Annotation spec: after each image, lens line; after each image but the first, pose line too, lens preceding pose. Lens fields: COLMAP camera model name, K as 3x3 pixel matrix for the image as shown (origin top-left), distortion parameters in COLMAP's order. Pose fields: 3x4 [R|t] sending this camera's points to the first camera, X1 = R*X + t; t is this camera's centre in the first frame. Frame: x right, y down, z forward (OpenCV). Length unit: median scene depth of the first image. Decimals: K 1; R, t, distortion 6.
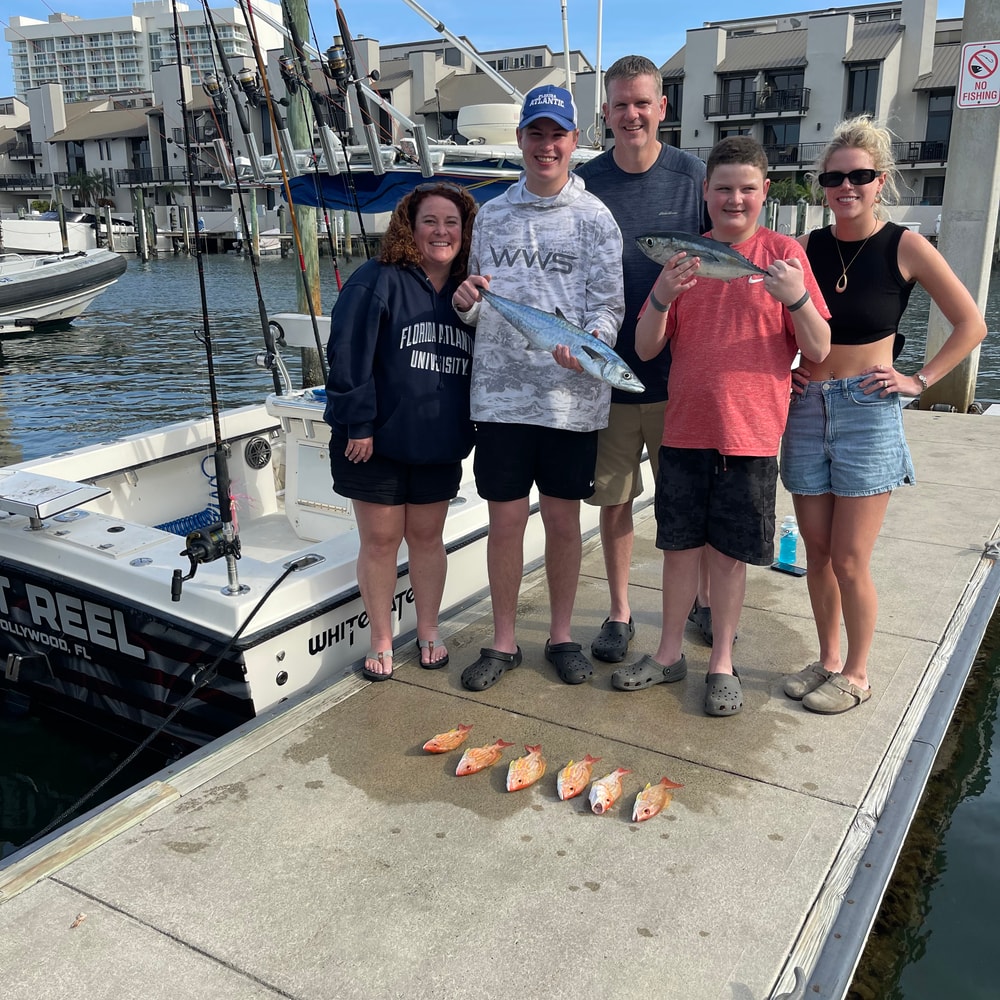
lens RADIAL K [[1016.1, 0, 502.1], [0, 1016.1, 536.0], [0, 0, 1]] dist [0.068818, -0.124549]
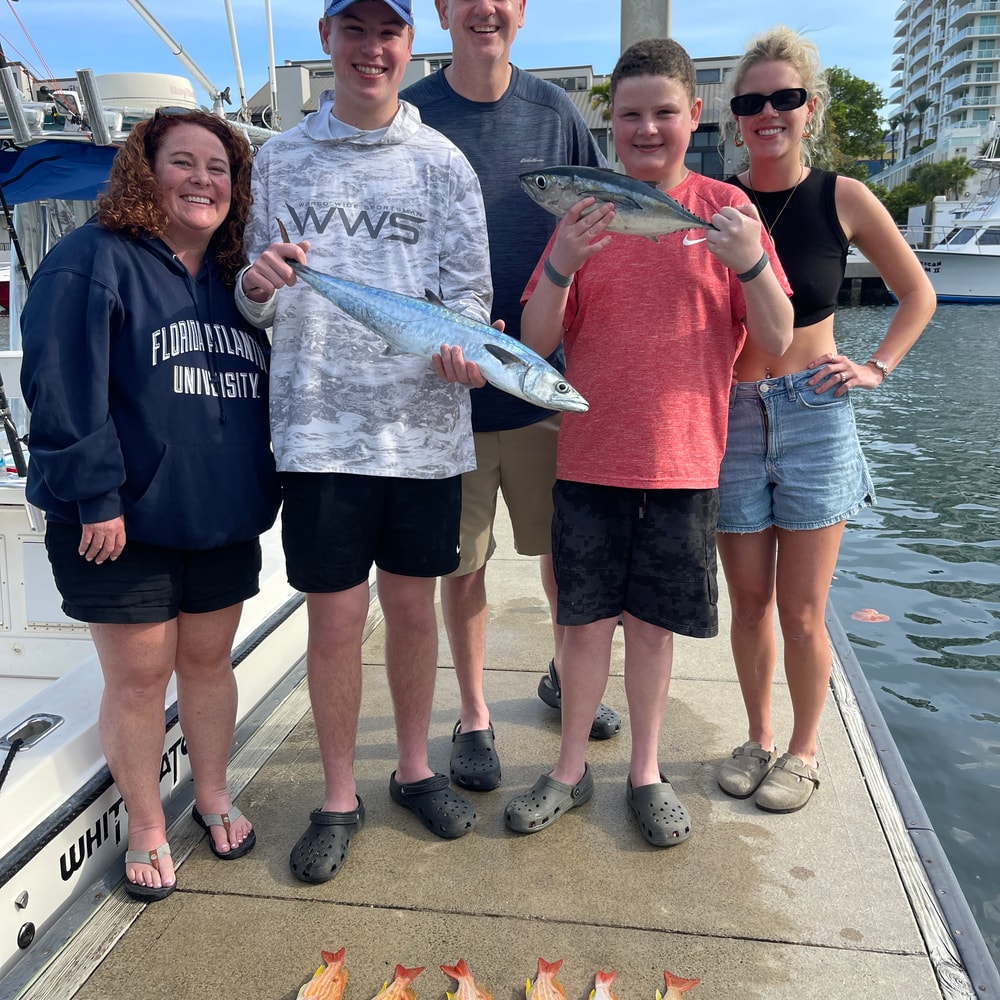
lens RADIAL K [[1016.1, 0, 502.1], [0, 1016.1, 536.0], [0, 0, 1]] dist [0.068818, -0.124549]
pose [[0.927579, -0.111852, 0.356491, -0.139633], [0.125882, 0.991911, -0.016321, -0.048267], [-0.351782, 0.060015, 0.934156, 0.359860]]
